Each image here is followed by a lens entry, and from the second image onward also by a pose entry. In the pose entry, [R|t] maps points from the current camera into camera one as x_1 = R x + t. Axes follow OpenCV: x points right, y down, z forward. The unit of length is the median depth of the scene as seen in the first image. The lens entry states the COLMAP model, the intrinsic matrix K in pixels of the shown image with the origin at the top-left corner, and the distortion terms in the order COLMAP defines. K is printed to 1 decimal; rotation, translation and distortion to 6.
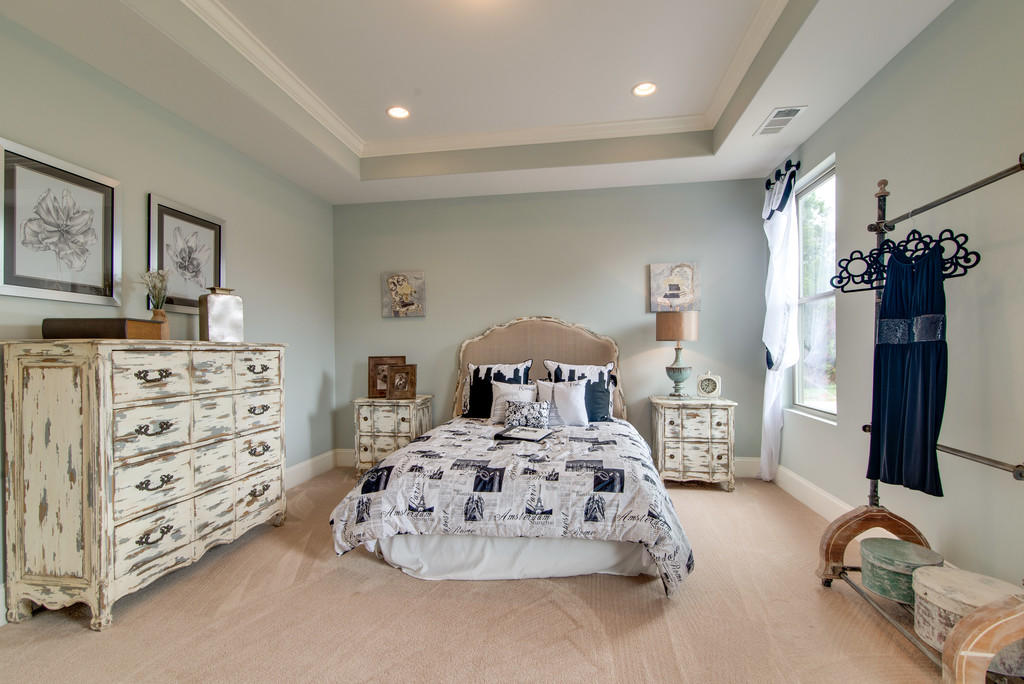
lens RADIAL K [[465.0, 0, 503.3], [0, 465.0, 346.6], [0, 0, 1]] dist [0.002284, 0.000254]
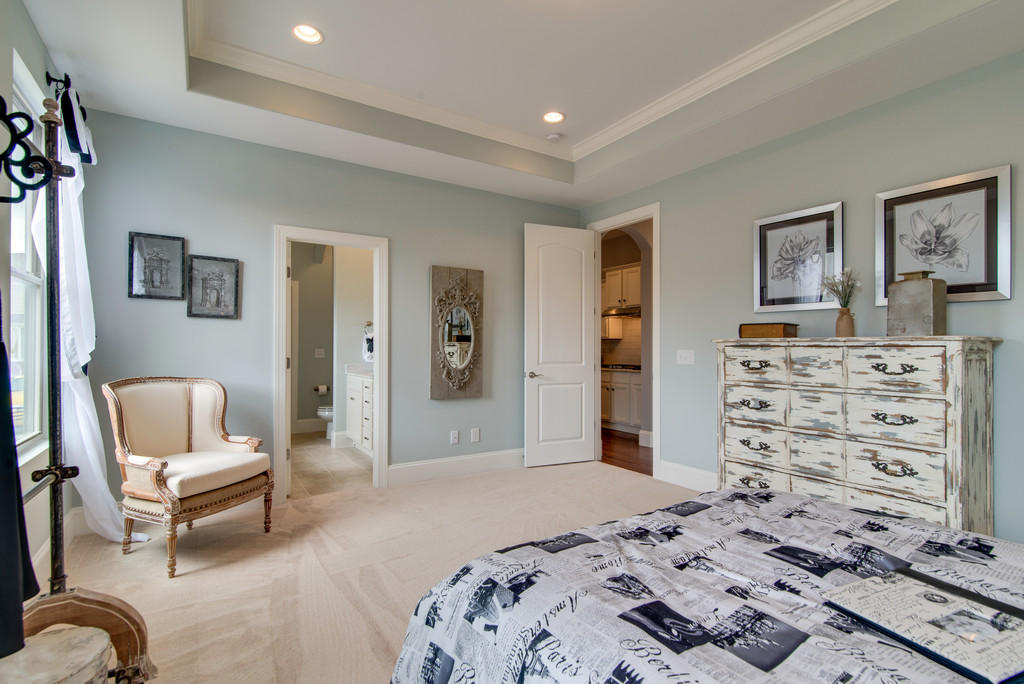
lens RADIAL K [[465.0, 0, 503.3], [0, 465.0, 346.6], [0, 0, 1]] dist [0.002284, 0.000254]
pose [[-0.732600, 0.003757, -0.680650, 0.622848], [0.008604, 0.999956, -0.003741, 0.007518], [0.680606, -0.008597, -0.732600, 1.340851]]
